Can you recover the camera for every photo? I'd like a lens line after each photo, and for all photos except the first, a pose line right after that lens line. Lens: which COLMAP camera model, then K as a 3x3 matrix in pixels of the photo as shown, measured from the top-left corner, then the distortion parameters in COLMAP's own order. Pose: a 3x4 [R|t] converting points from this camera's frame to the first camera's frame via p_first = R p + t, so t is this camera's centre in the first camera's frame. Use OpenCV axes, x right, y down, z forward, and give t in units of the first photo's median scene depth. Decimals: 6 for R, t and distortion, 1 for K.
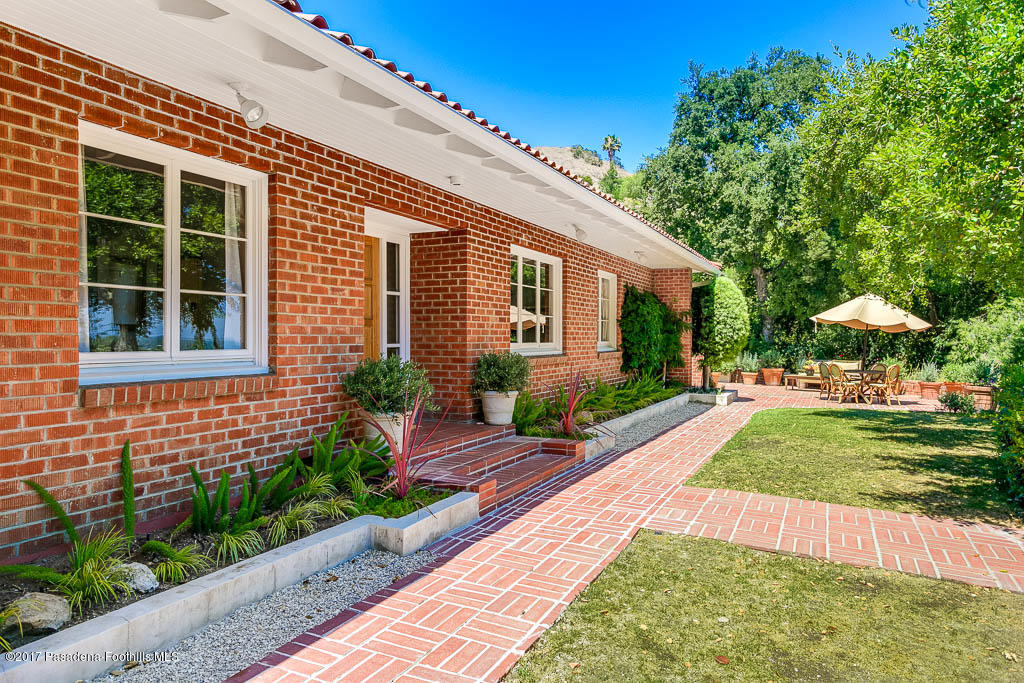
lens RADIAL K [[676.4, 0, 512.0], [0, 676.4, 341.5], [0, 0, 1]] dist [0.005666, 0.001549]
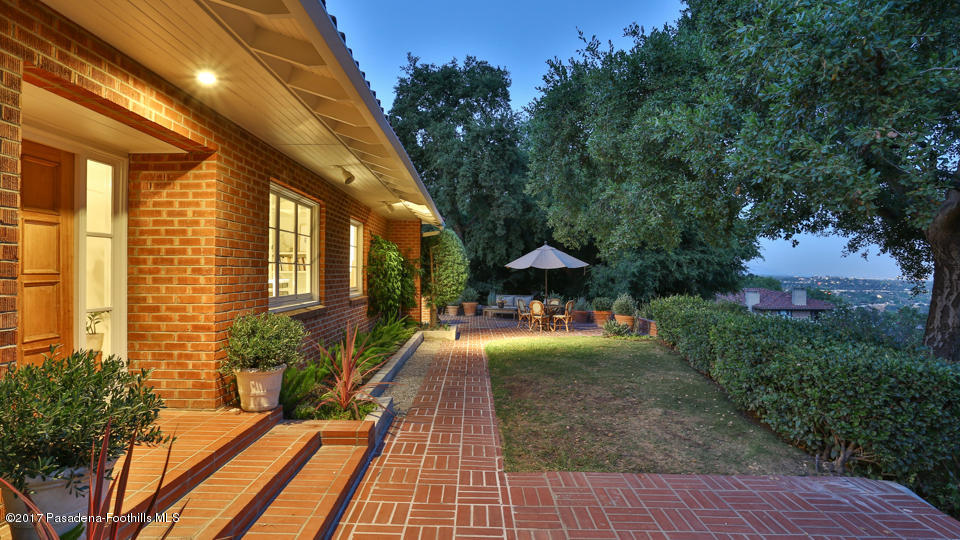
lens RADIAL K [[513.2, 0, 480.0], [0, 513.2, 270.0], [0, 0, 1]] dist [-0.045088, -0.000025]
pose [[0.901716, 0.002973, 0.432319, -0.040594], [0.002181, 0.999932, -0.011426, -0.026256], [-0.432323, 0.011246, 0.901649, 0.332339]]
